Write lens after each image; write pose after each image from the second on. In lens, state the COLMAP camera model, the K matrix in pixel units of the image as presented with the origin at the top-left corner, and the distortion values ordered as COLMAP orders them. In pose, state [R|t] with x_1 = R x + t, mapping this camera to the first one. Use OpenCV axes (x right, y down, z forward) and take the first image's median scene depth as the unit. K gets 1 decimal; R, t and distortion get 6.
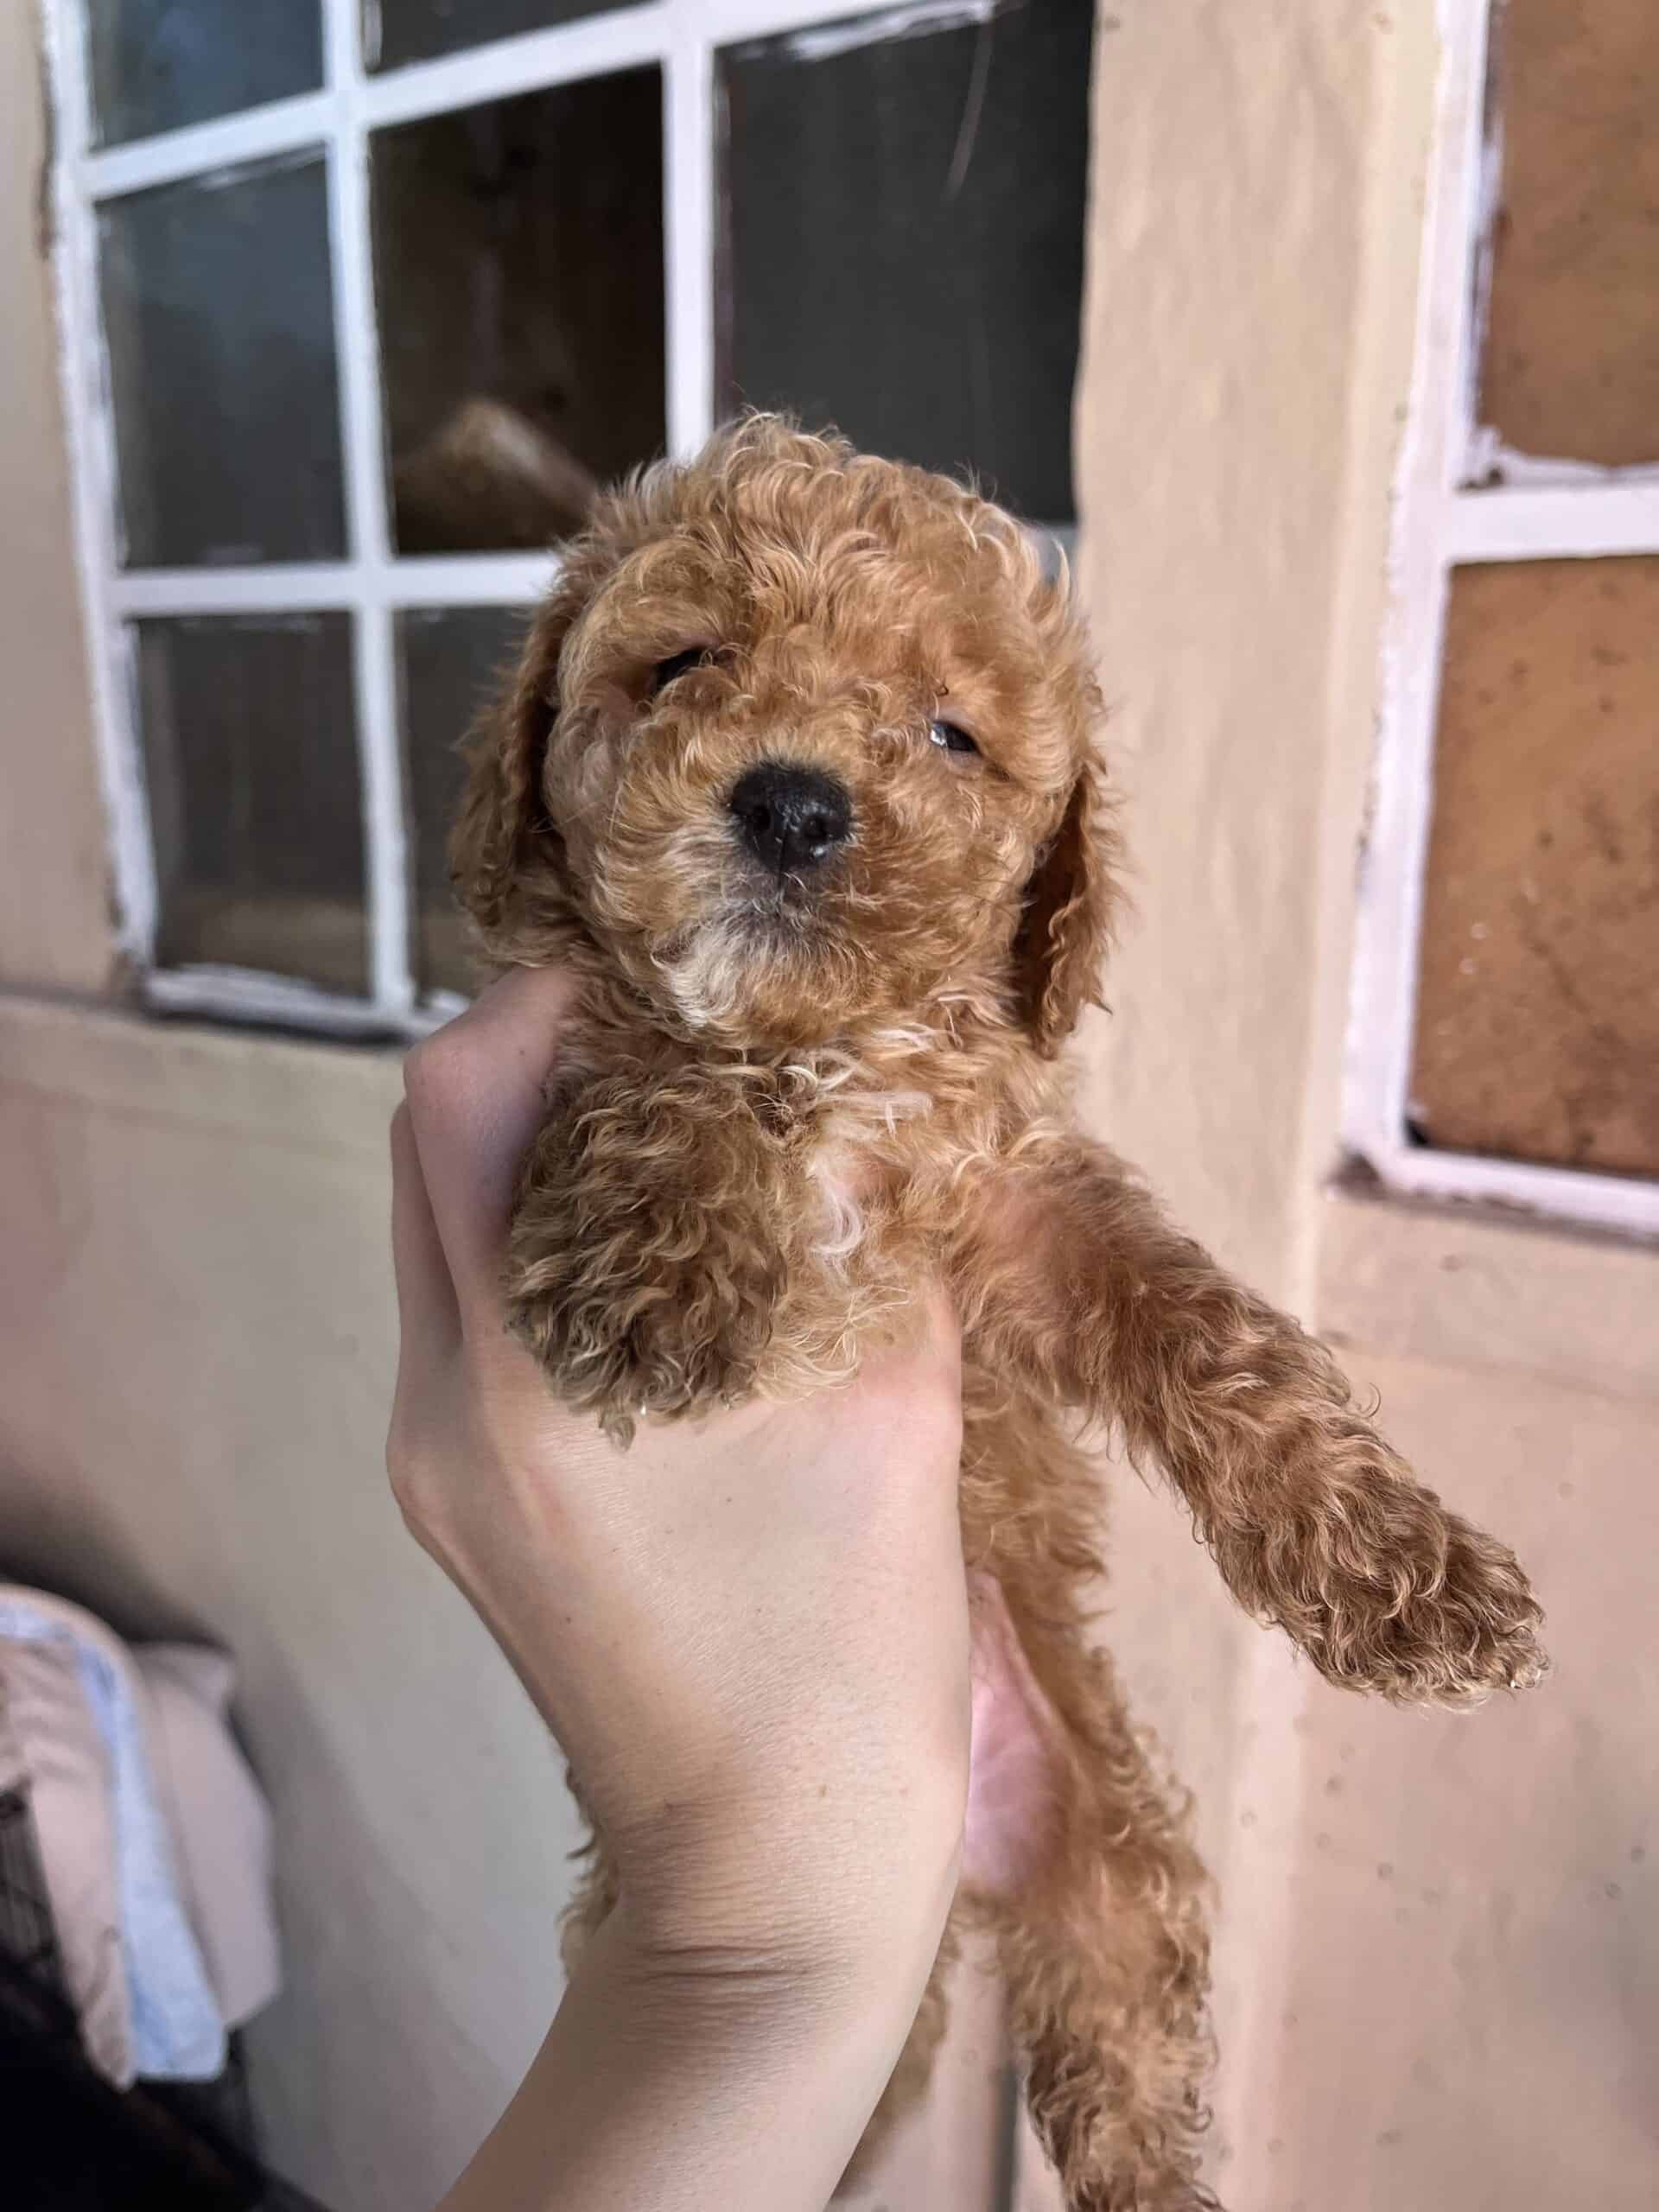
lens RADIAL K [[1708.7, 0, 829.5], [0, 1708.7, 1106.0], [0, 0, 1]] dist [-0.003683, -0.051480]
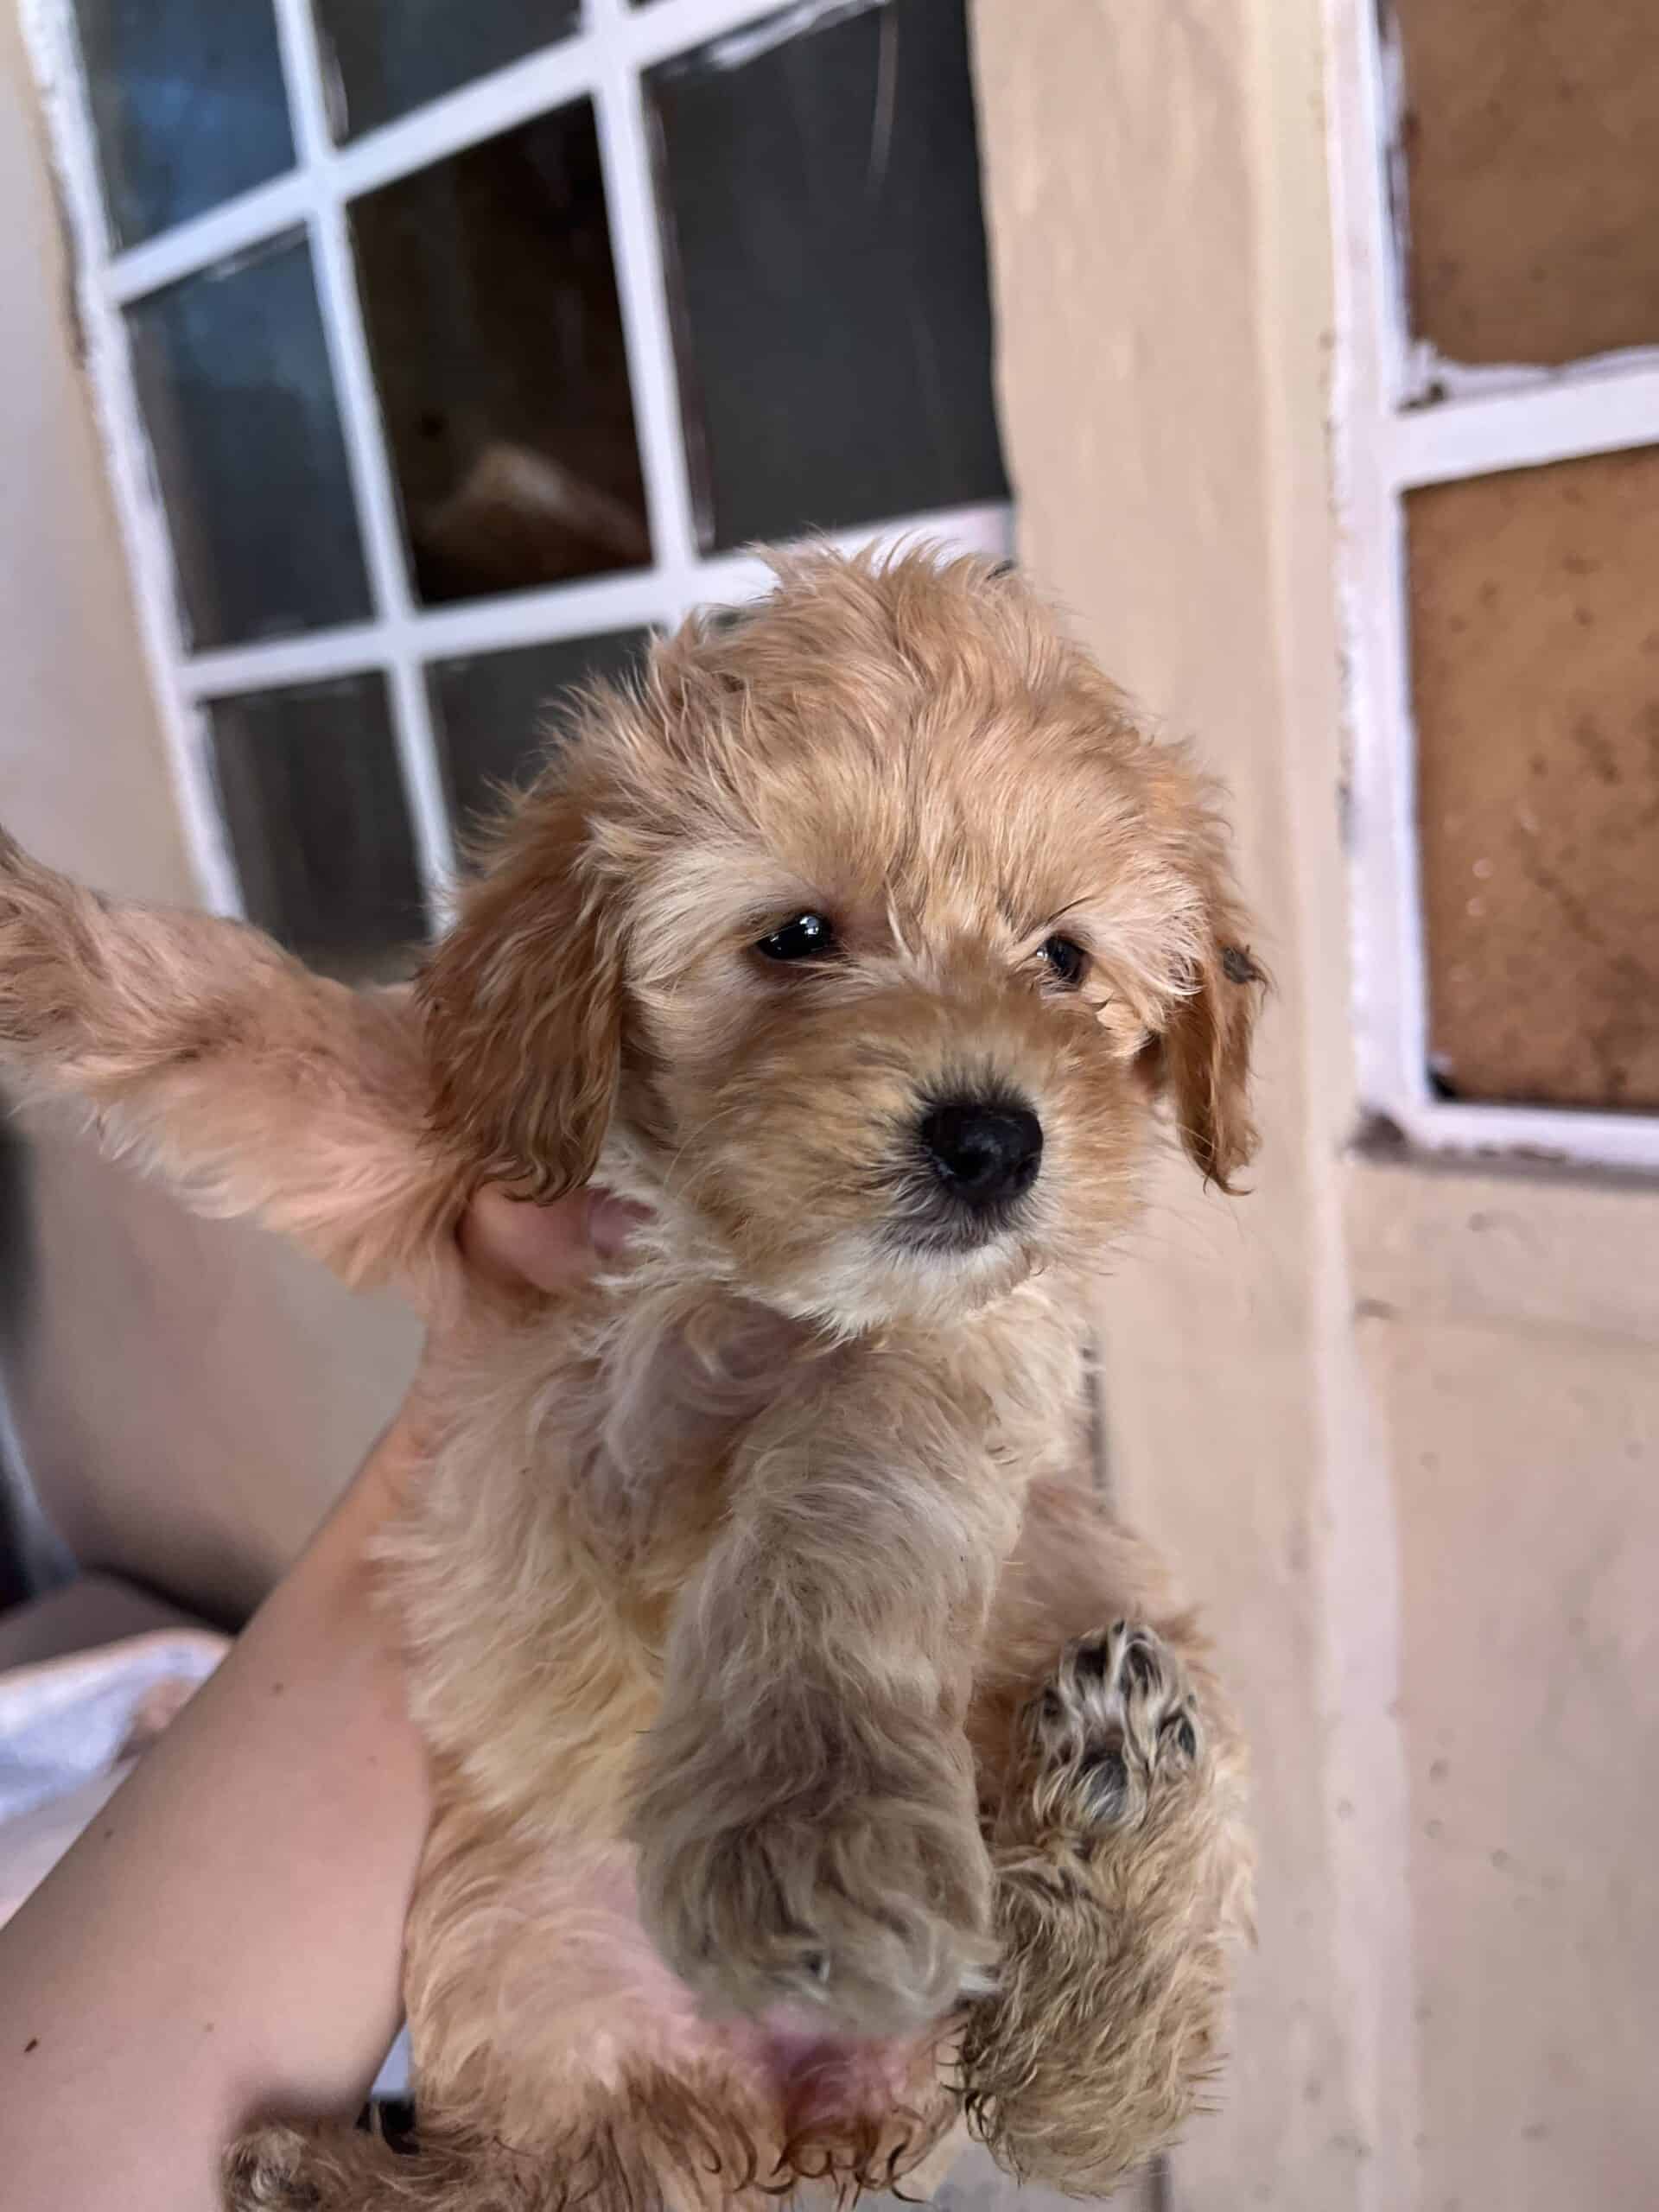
lens RADIAL K [[1708.7, 0, 829.5], [0, 1708.7, 1106.0], [0, 0, 1]] dist [-0.003683, -0.051480]
pose [[0.988632, -0.092806, -0.118297, 0.122498], [0.093206, 0.995644, -0.002163, -0.003395], [0.117982, -0.008888, 0.992976, 0.014945]]
